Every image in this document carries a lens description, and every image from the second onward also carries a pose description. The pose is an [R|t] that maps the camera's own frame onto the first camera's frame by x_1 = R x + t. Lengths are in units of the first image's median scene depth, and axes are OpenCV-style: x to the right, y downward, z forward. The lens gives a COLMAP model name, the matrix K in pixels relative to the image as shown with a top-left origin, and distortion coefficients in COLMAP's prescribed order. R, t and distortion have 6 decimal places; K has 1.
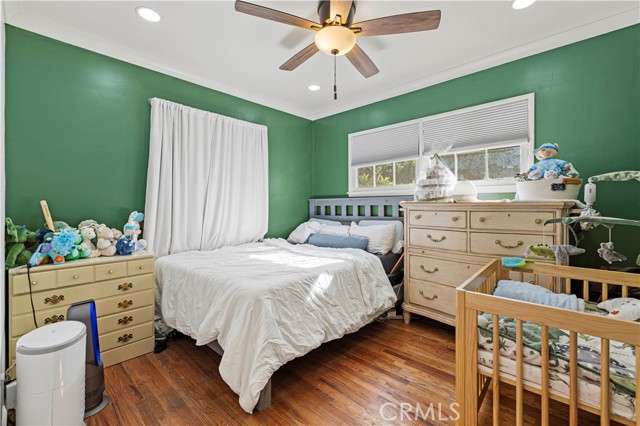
lens RADIAL K [[272.9, 0, 320.9], [0, 272.9, 206.5], [0, 0, 1]] dist [0.002643, -0.000586]
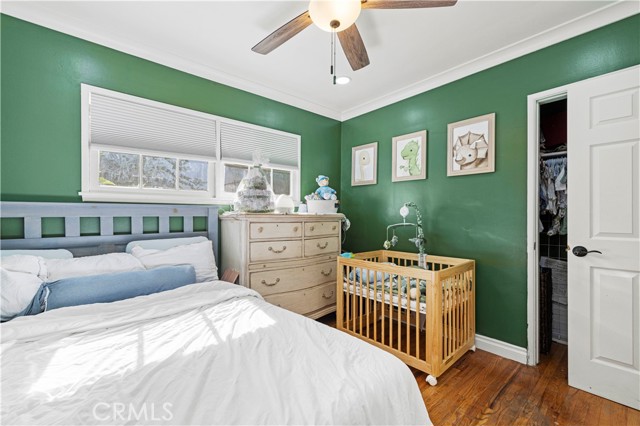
lens RADIAL K [[272.9, 0, 321.3], [0, 272.9, 217.4], [0, 0, 1]] dist [0.002643, -0.000586]
pose [[0.117558, 0.003378, 0.993060, -0.523403], [0.005420, 0.999977, -0.004044, 0.002026], [-0.993051, 0.005858, 0.117537, 0.664627]]
